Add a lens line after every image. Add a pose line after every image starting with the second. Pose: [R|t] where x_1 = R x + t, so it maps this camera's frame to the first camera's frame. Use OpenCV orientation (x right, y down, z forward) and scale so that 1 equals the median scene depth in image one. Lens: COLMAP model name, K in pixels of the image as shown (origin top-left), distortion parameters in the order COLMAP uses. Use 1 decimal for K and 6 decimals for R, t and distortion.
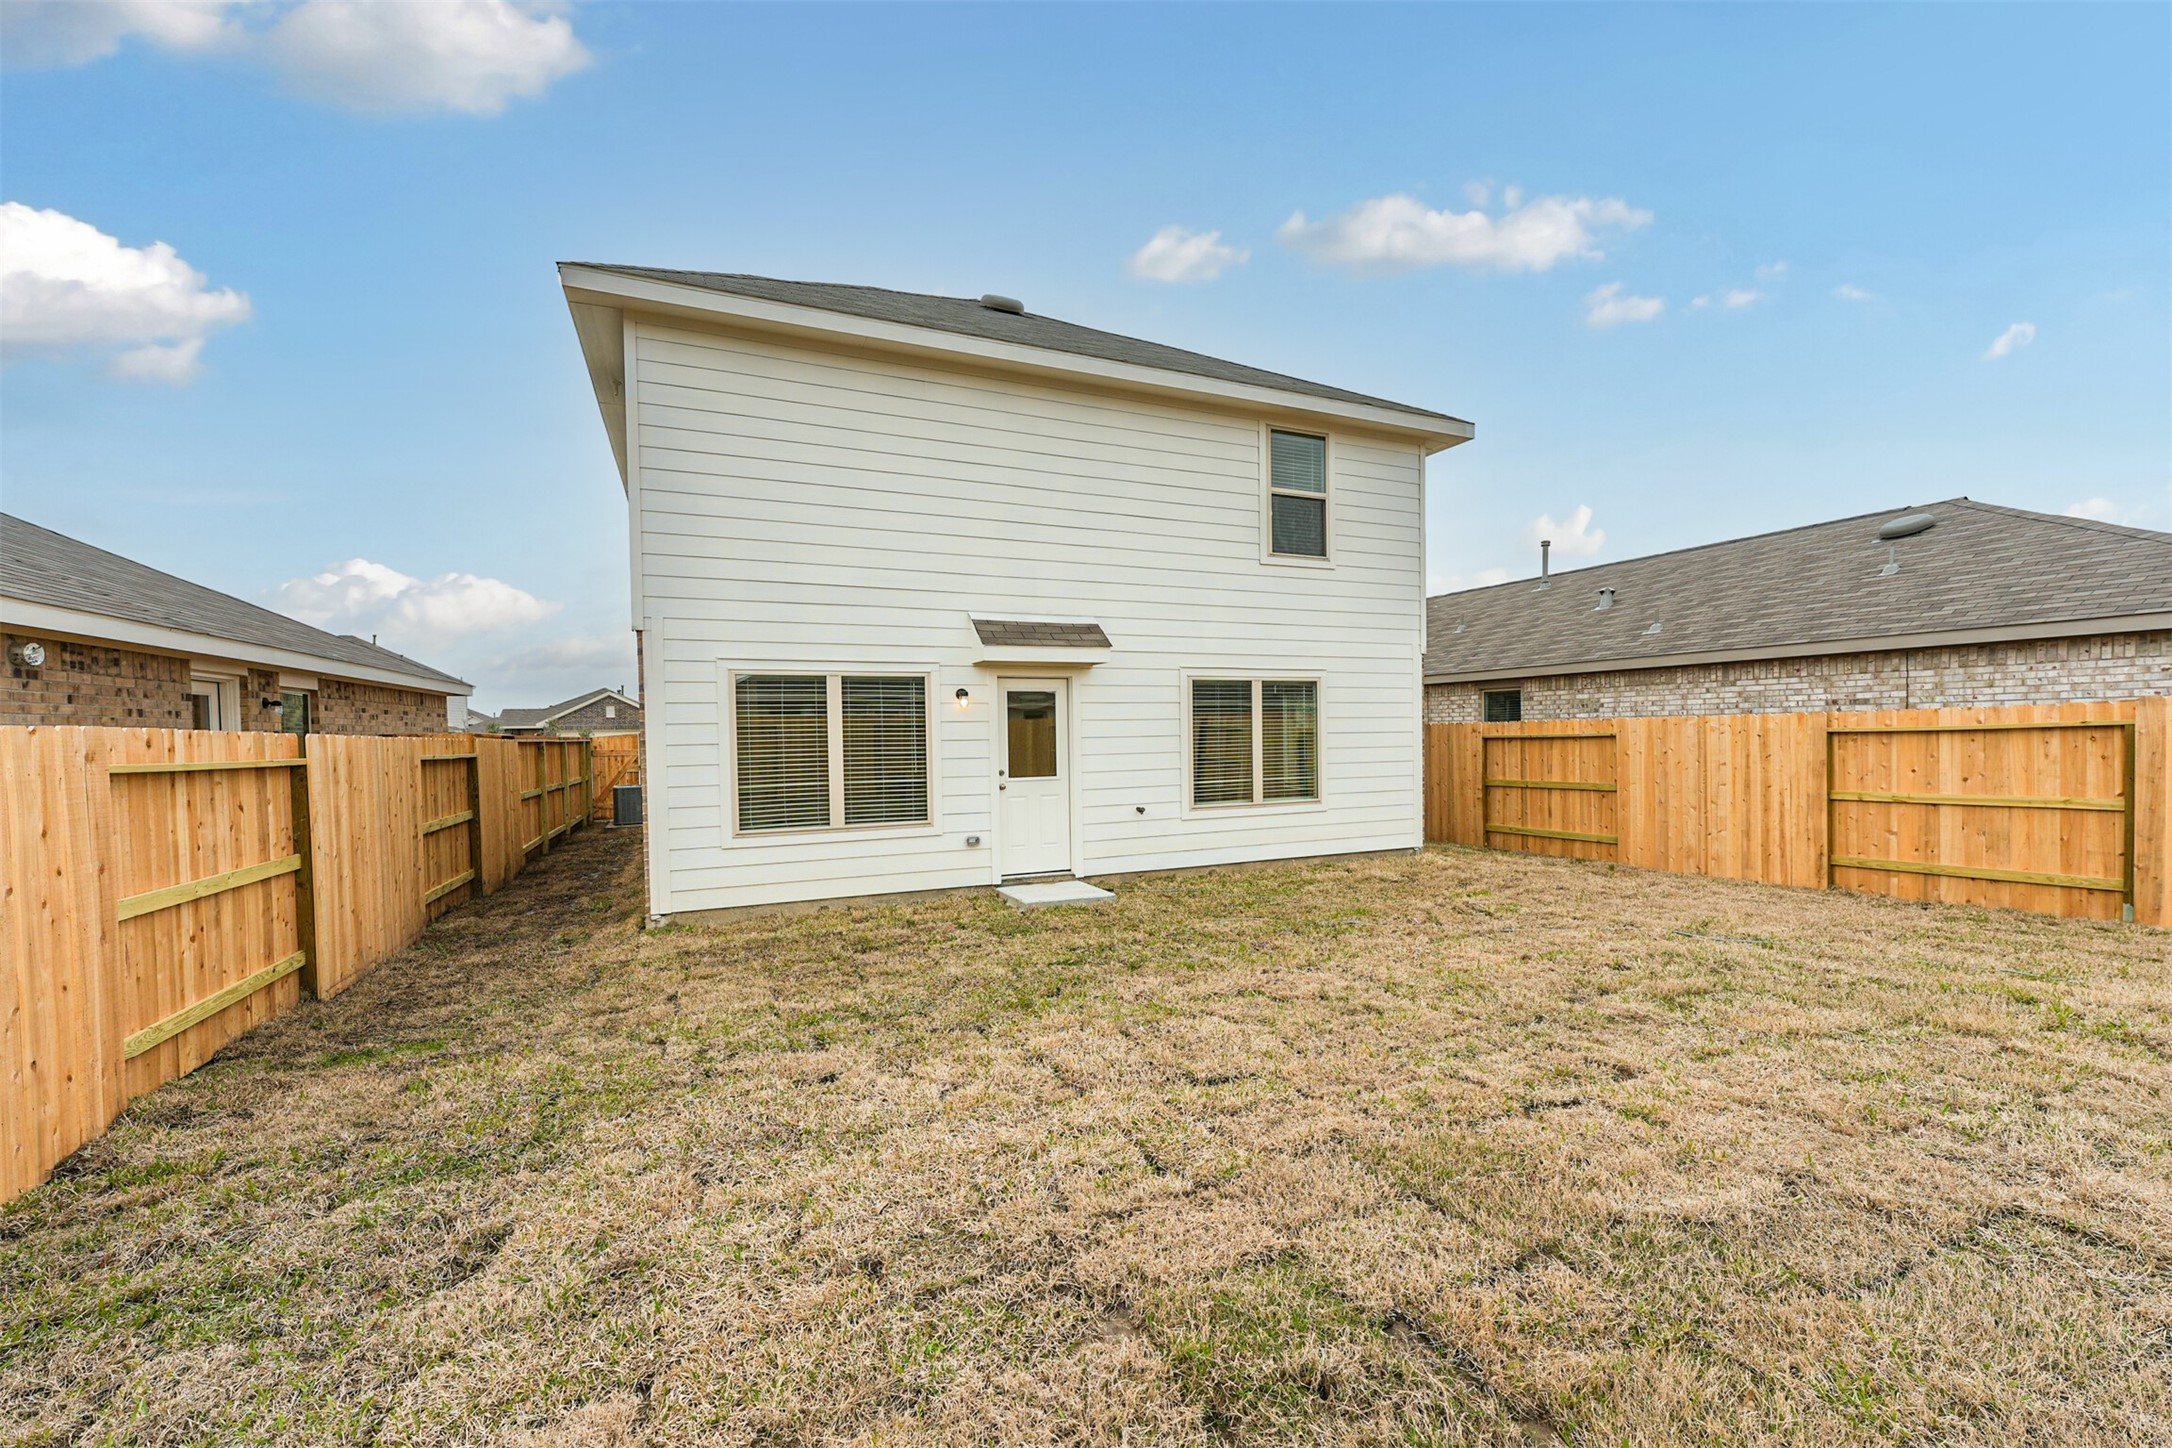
lens RADIAL K [[872.4, 0, 1069.4], [0, 872.4, 741.5], [0, 0, 1]] dist [0.000765, 0.001176]
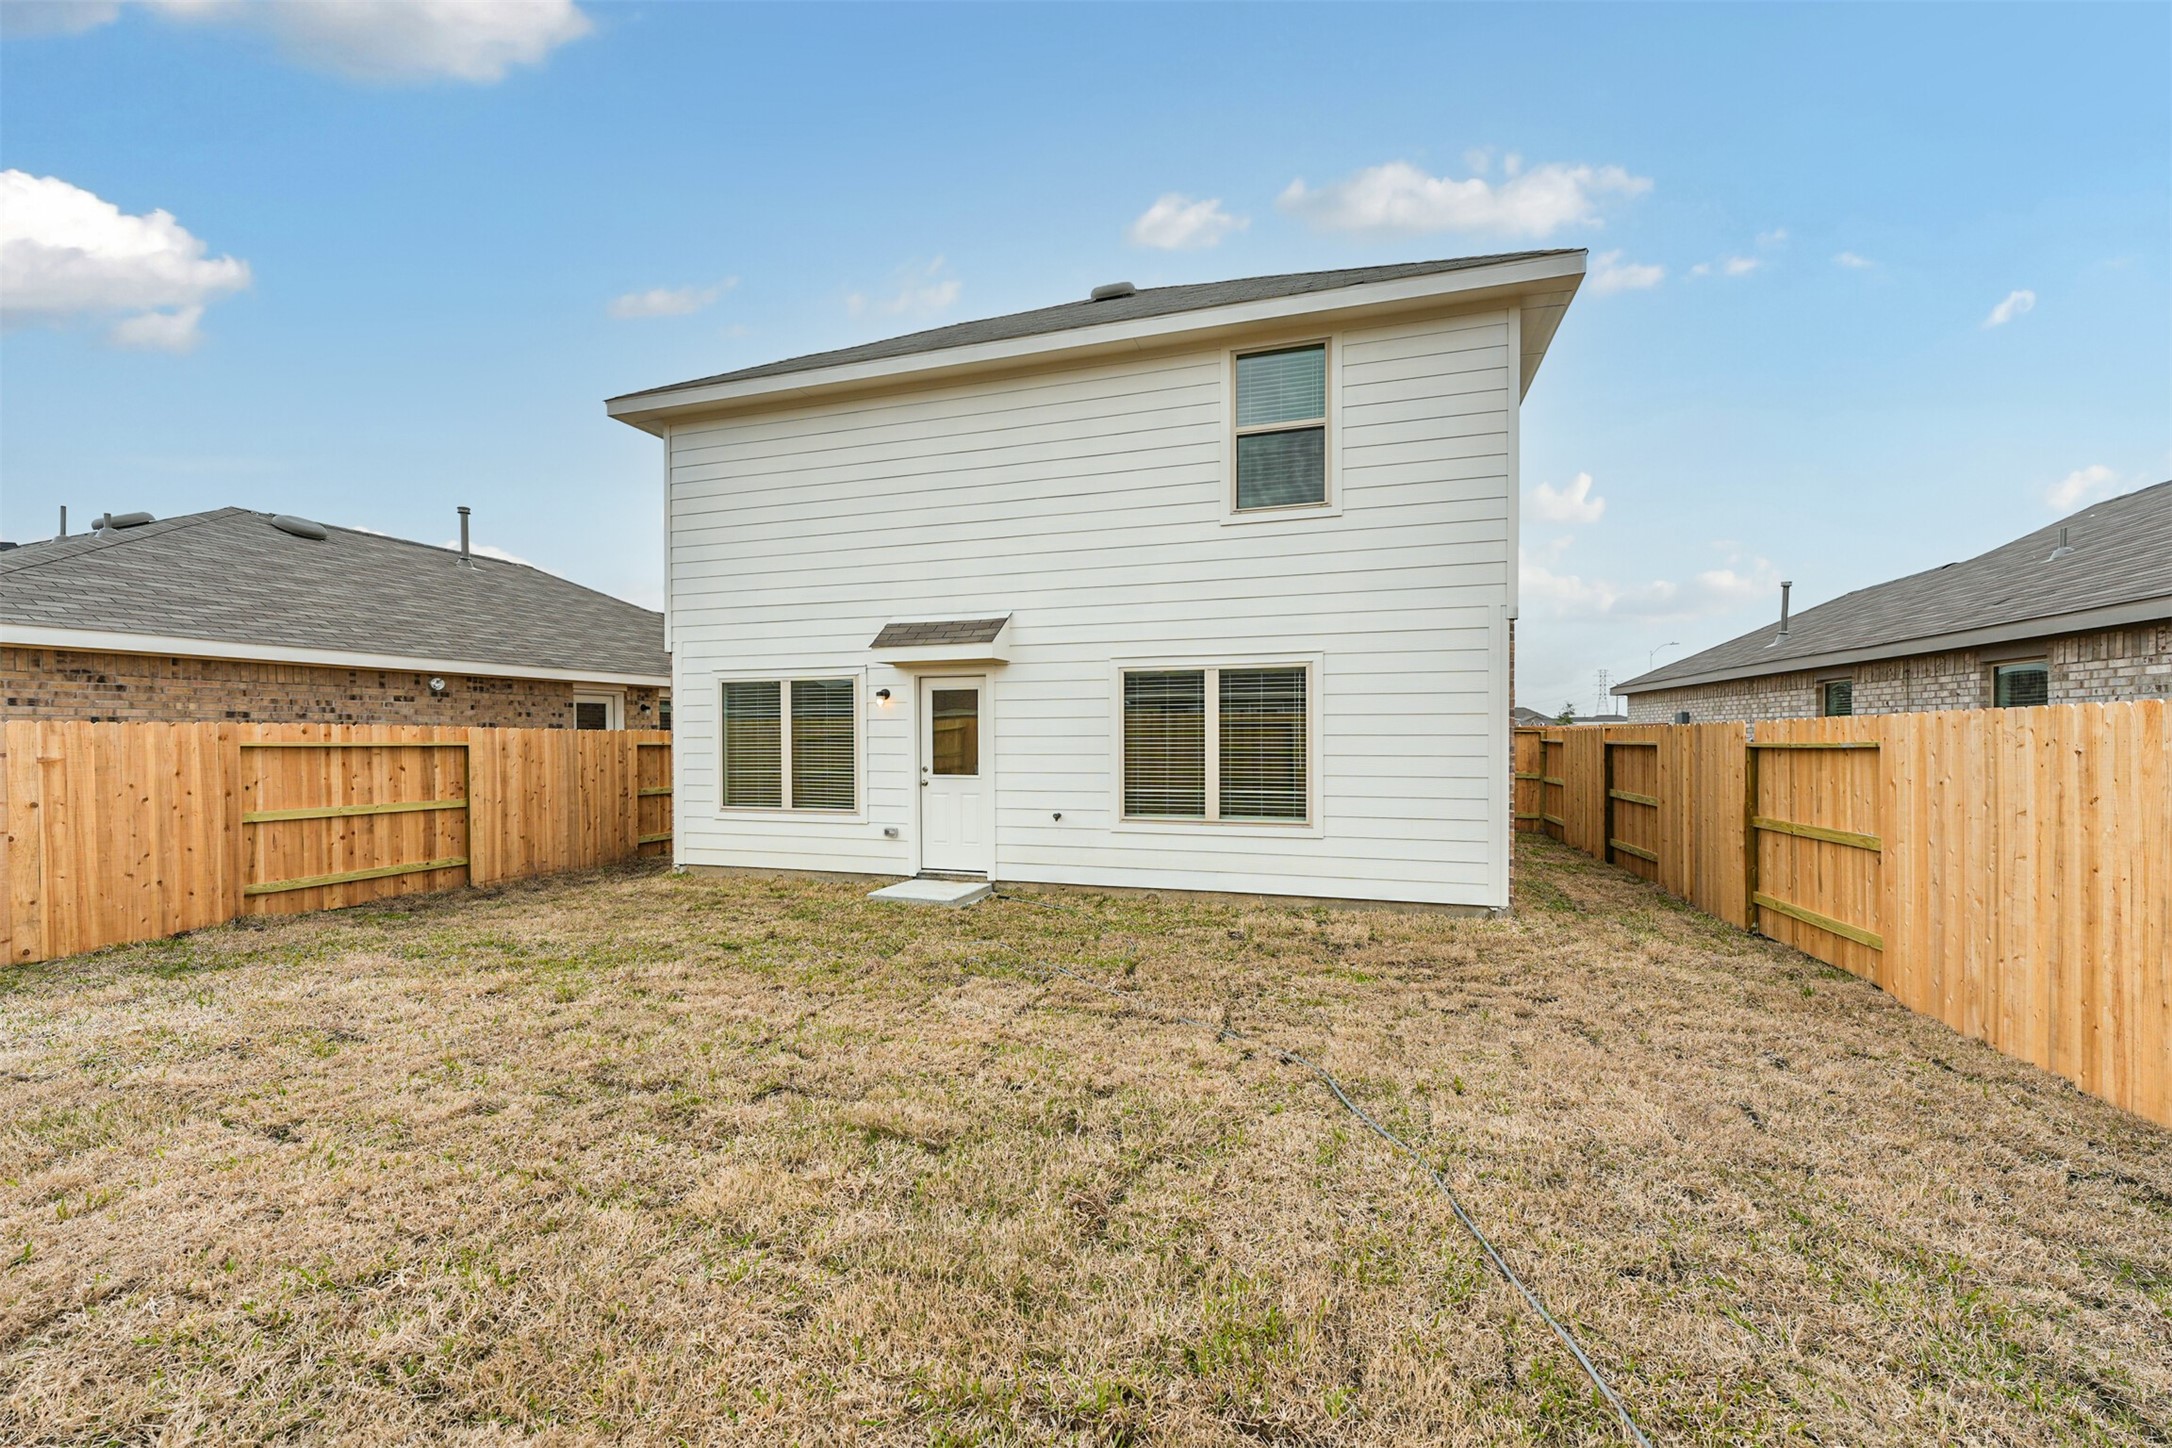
lens RADIAL K [[872.4, 0, 1069.2], [0, 872.4, 728.2], [0, 0, 1]] dist [0.000765, 0.001176]
pose [[0.745046, 0.008371, -0.666961, 0.697033], [-0.013152, 0.999911, -0.002142, -0.011950], [0.666884, 0.010367, 0.745090, 0.323181]]
